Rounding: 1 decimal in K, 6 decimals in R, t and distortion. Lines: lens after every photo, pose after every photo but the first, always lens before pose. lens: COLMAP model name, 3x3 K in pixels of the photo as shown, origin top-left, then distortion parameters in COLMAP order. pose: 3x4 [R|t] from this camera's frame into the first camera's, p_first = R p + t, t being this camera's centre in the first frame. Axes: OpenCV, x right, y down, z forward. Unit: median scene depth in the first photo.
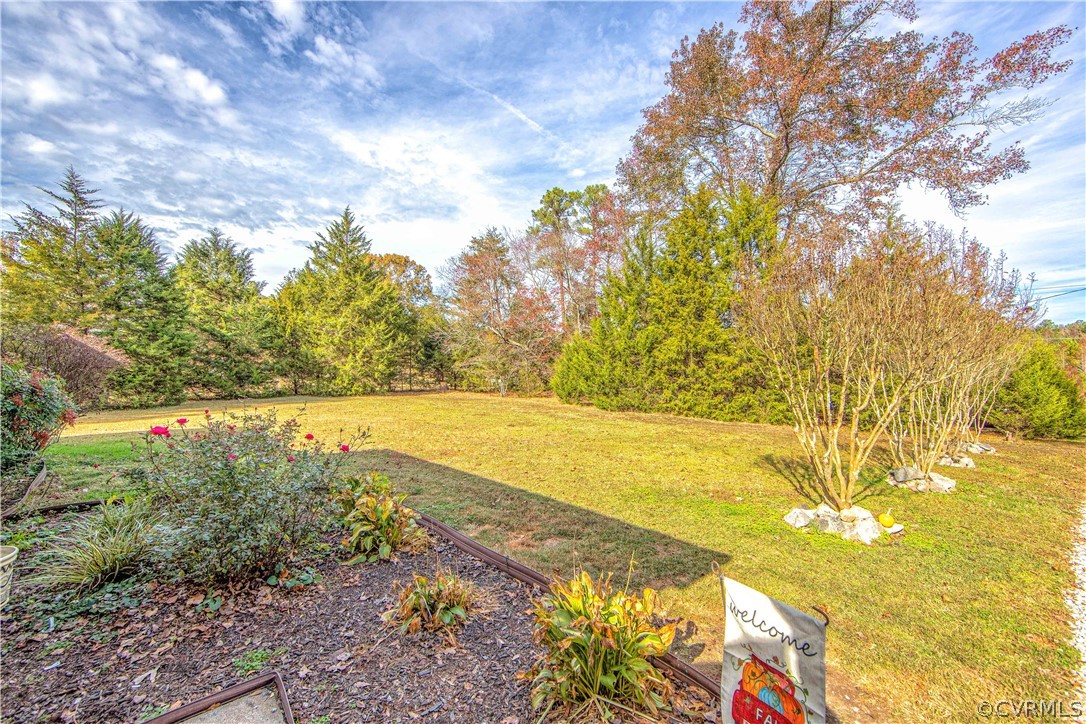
lens RADIAL K [[432.0, 0, 543.5], [0, 432.0, 363.3], [0, 0, 1]] dist [0.000930, 0.001516]
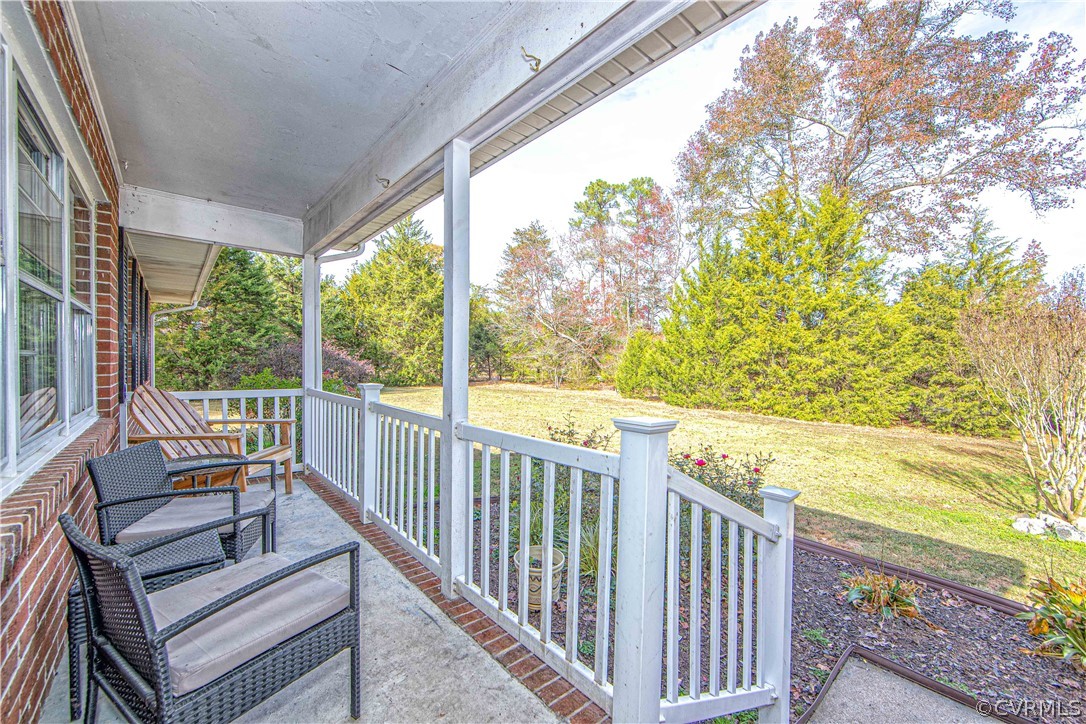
lens RADIAL K [[432.0, 0, 543.1], [0, 432.0, 365.8], [0, 0, 1]] dist [0.000930, 0.001516]
pose [[0.999647, 0.015836, -0.021314, -0.159123], [-0.015051, 0.999220, 0.036517, -0.021260], [0.021876, -0.036184, 0.999106, -0.038282]]
